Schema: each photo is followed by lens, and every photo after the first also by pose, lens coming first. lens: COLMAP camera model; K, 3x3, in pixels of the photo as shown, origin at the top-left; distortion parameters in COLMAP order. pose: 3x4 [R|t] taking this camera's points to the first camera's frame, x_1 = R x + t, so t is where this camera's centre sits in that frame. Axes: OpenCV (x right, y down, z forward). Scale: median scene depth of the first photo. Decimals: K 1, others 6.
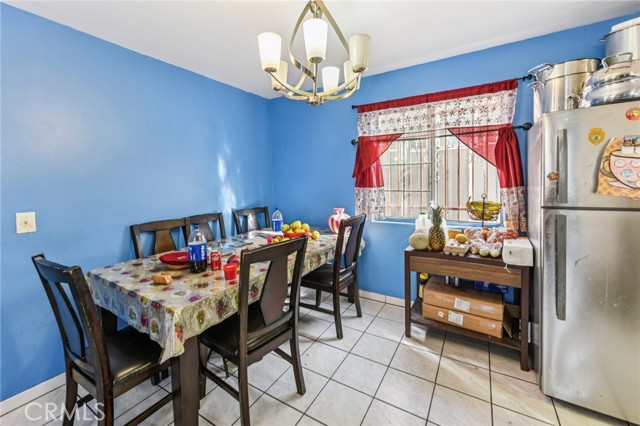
lens RADIAL K [[261.2, 0, 322.0], [0, 261.2, 192.8], [0, 0, 1]] dist [-0.000845, 0.000086]
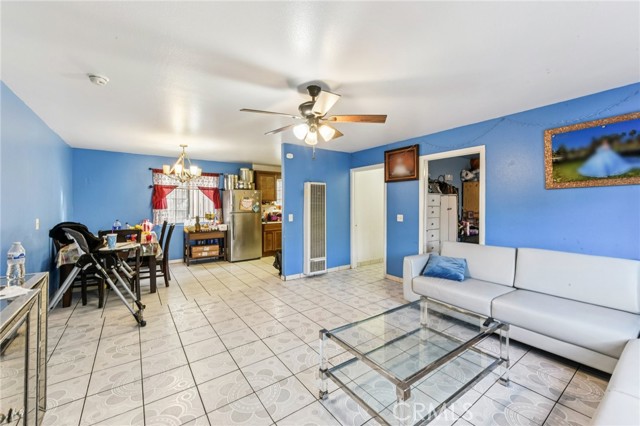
lens RADIAL K [[260.1, 0, 322.4], [0, 260.1, 203.8], [0, 0, 1]] dist [-0.001492, -0.000260]
pose [[0.396262, 0.024896, 0.917800, -1.633614], [0.037227, 0.998375, -0.043155, 0.100425], [-0.917382, 0.051268, 0.394691, -1.360495]]
